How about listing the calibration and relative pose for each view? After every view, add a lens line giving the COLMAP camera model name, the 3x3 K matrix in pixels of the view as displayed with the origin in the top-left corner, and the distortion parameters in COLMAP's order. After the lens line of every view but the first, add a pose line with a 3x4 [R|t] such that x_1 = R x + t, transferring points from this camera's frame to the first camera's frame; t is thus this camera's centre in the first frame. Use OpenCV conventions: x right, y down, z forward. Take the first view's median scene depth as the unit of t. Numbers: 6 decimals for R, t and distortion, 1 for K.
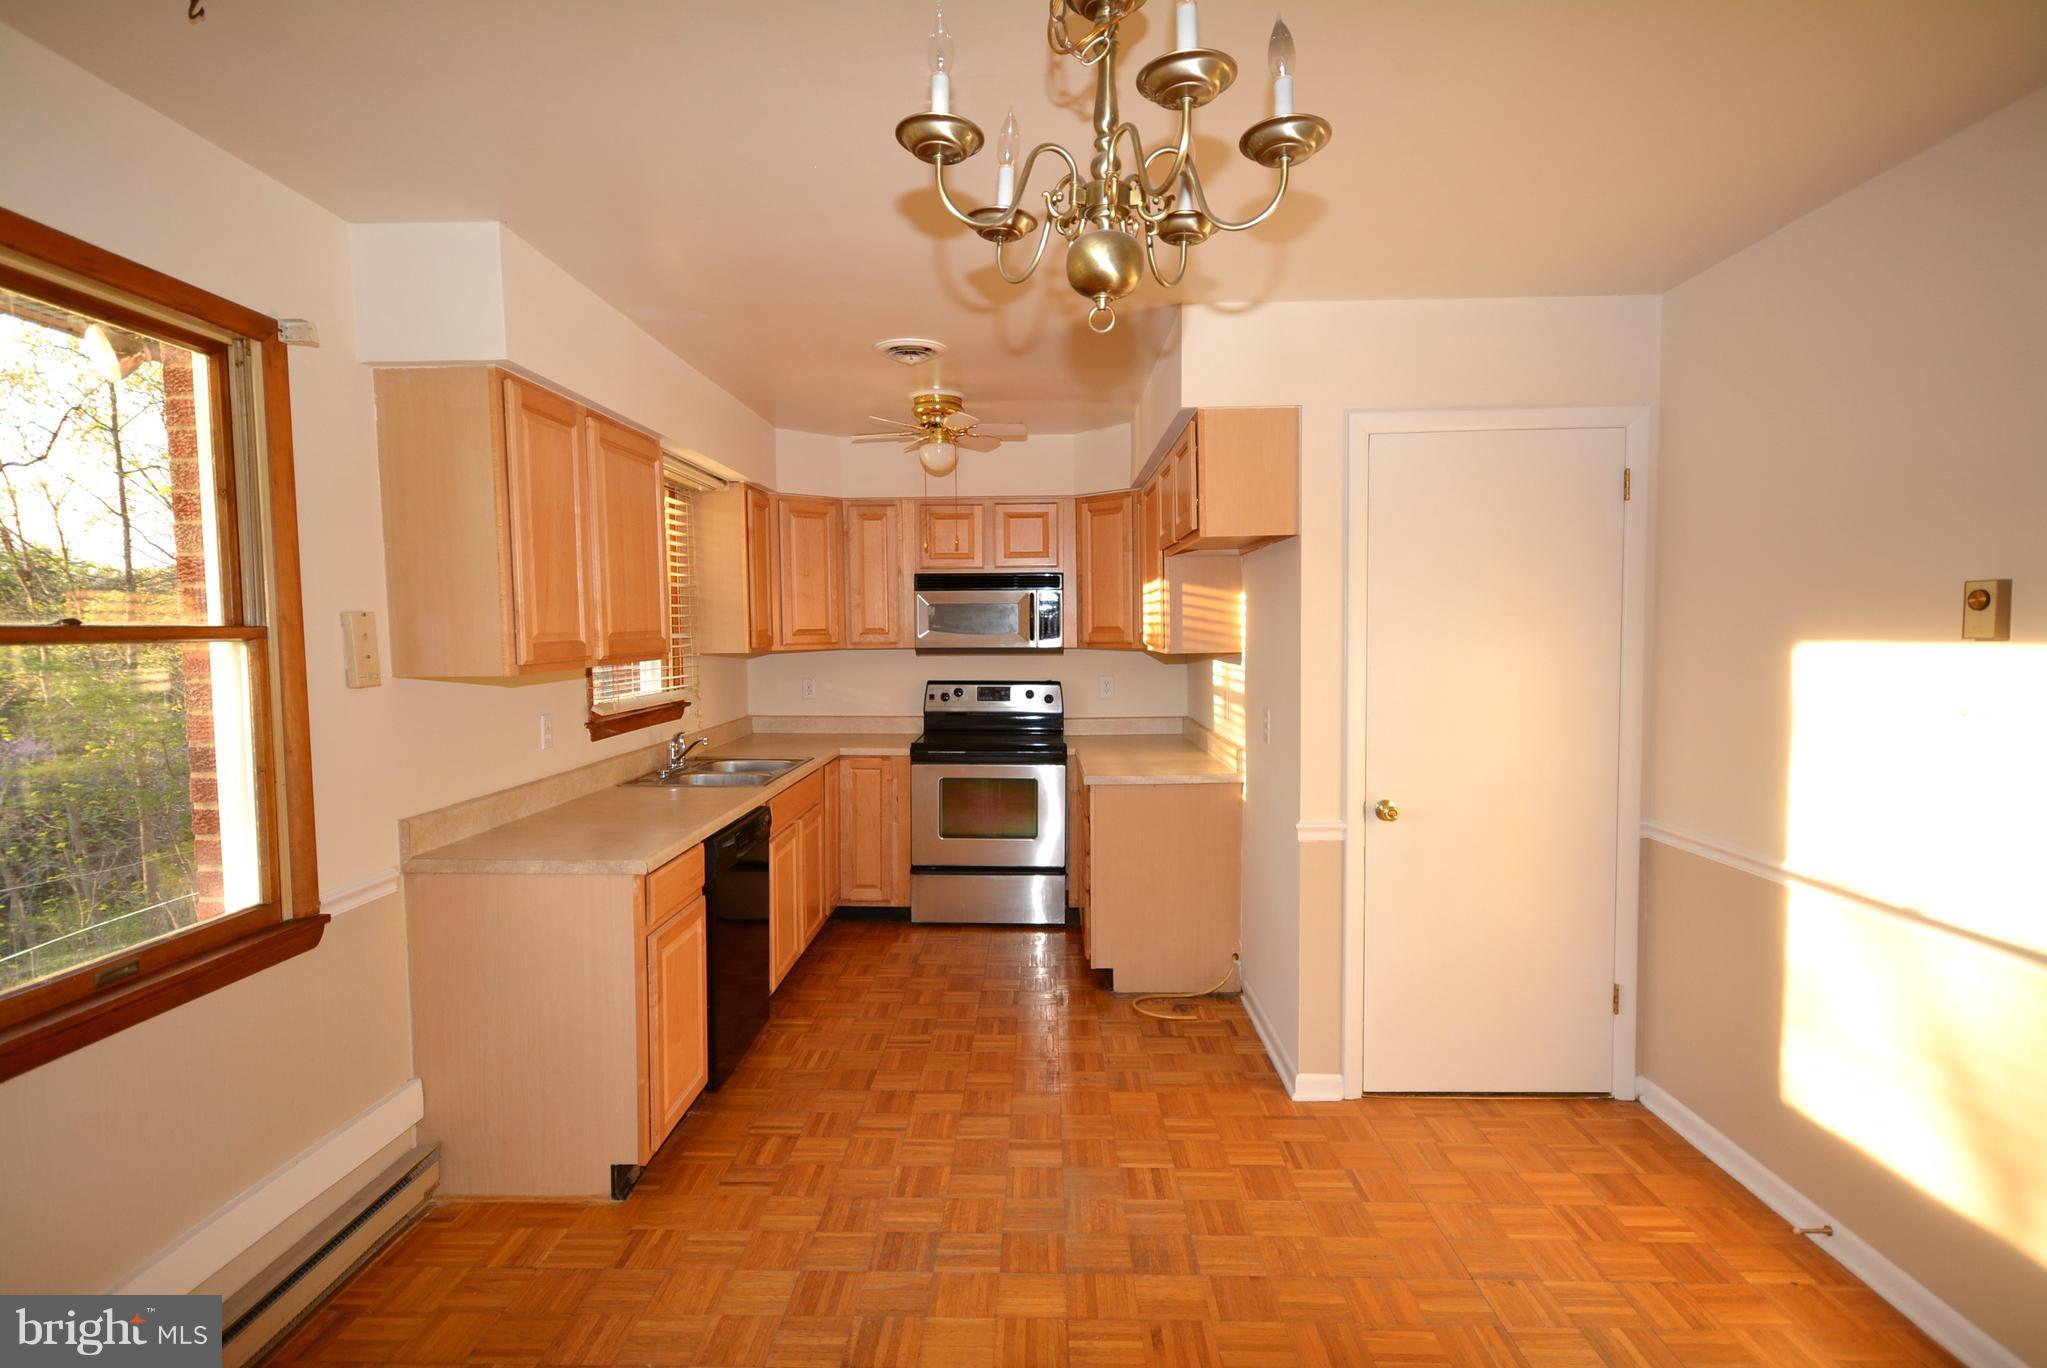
lens RADIAL K [[1009.0, 0, 1026.2], [0, 1009.0, 698.1], [0, 0, 1]] dist [0.002953, 0.000744]
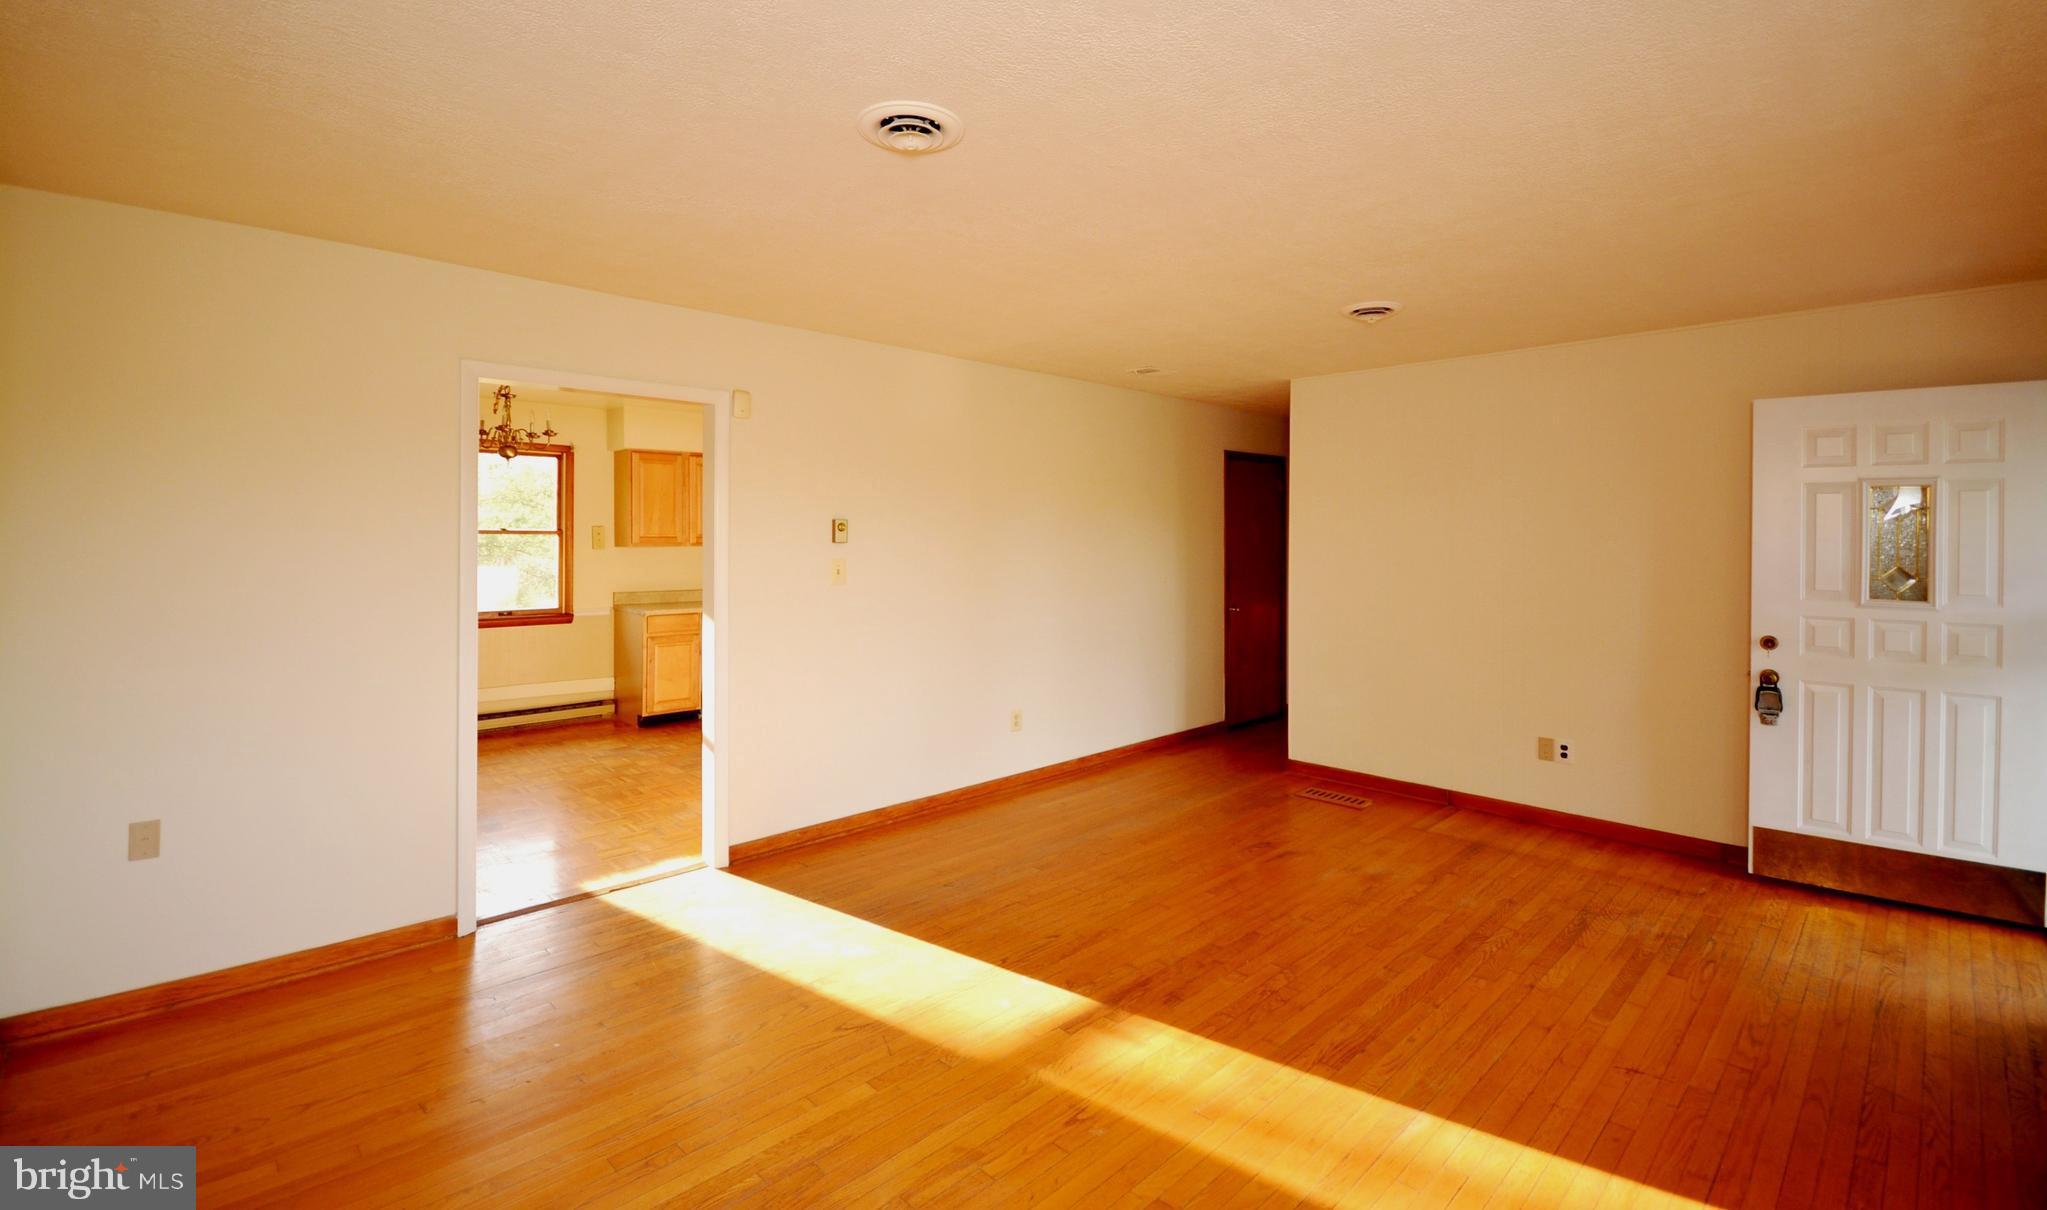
lens RADIAL K [[894.0, 0, 1022.7], [0, 894.0, 544.9], [0, 0, 1]] dist [0.000155, 0.000006]
pose [[0.713241, 0.016210, -0.700731, 1.852700], [-0.061076, 0.997367, -0.039093, 0.002853], [0.698252, 0.070681, 0.712354, -0.088240]]
